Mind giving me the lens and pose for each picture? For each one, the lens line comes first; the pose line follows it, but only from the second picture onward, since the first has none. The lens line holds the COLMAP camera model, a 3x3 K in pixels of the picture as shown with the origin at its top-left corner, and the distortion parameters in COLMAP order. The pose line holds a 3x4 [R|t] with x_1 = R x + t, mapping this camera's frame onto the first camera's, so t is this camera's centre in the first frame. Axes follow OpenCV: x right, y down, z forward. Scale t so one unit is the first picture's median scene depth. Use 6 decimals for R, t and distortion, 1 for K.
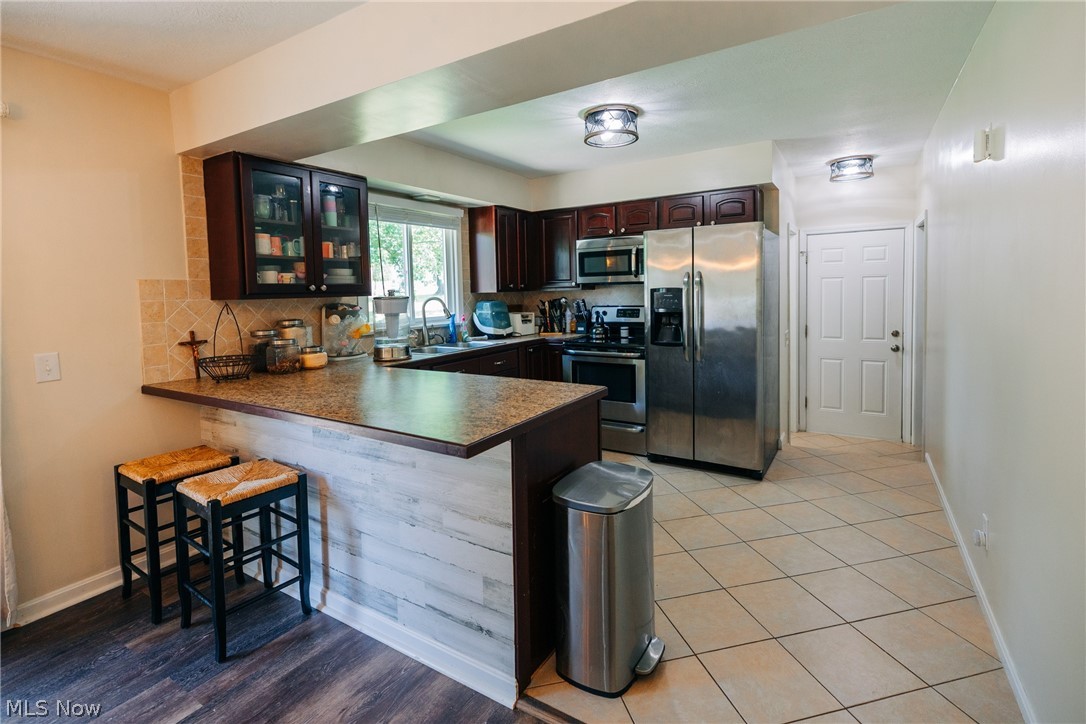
lens RADIAL K [[504.1, 0, 546.7], [0, 504.1, 315.8], [0, 0, 1]] dist [0.000691, 0.000135]
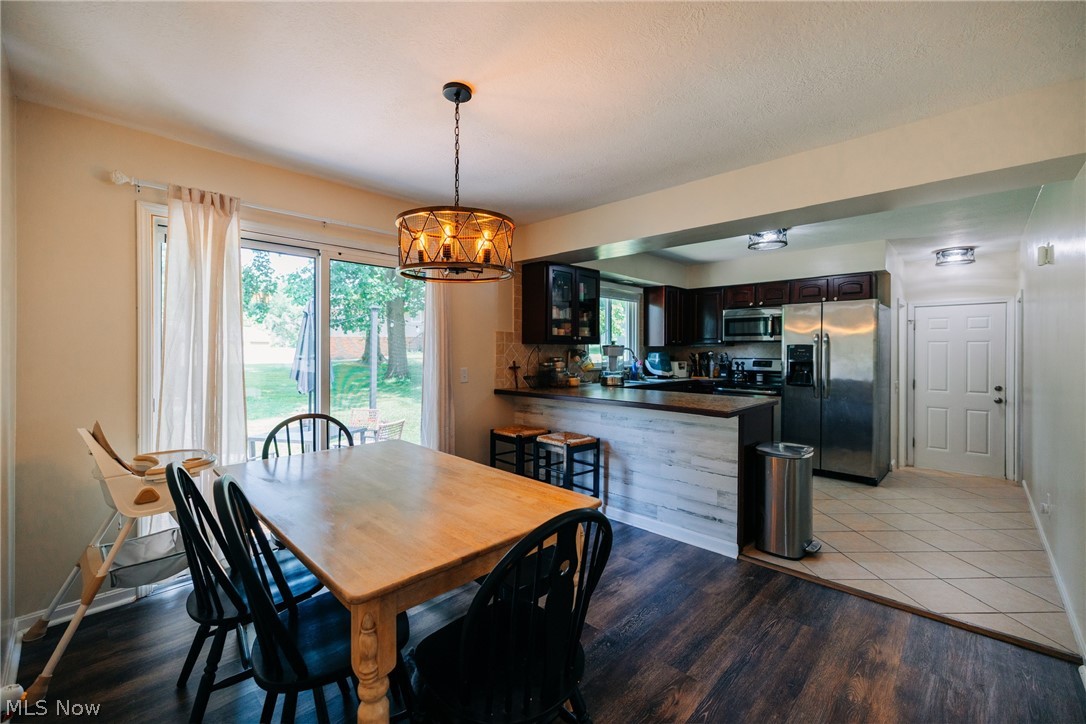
lens RADIAL K [[455.1, 0, 538.8], [0, 455.1, 351.5], [0, 0, 1]] dist [0.000602, -0.000040]
pose [[0.976935, 0.027876, -0.211710, -0.202621], [-0.037939, 0.998328, -0.043619, 0.045724], [0.210140, 0.050645, 0.976359, -0.388714]]
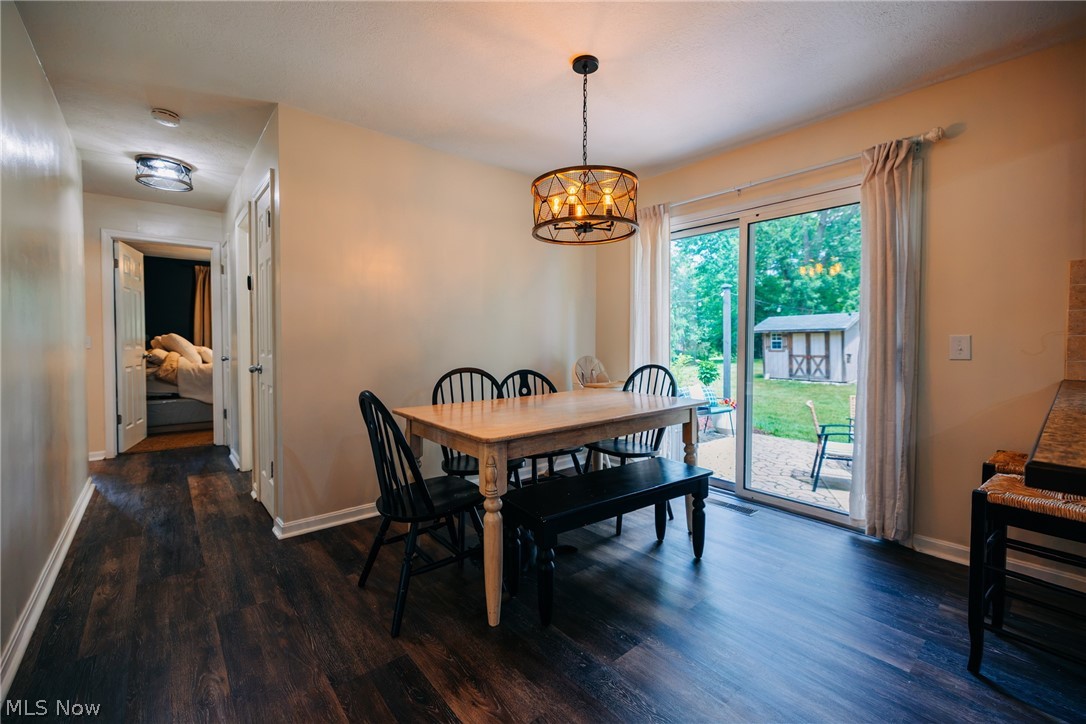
lens RADIAL K [[455.1, 0, 538.8], [0, 455.1, 351.5], [0, 0, 1]] dist [0.000602, -0.000040]
pose [[-0.317217, 0.049310, -0.947070, 0.170621], [-0.044523, 0.996772, 0.066810, 0.050264], [0.947307, 0.063360, -0.313998, 0.248435]]
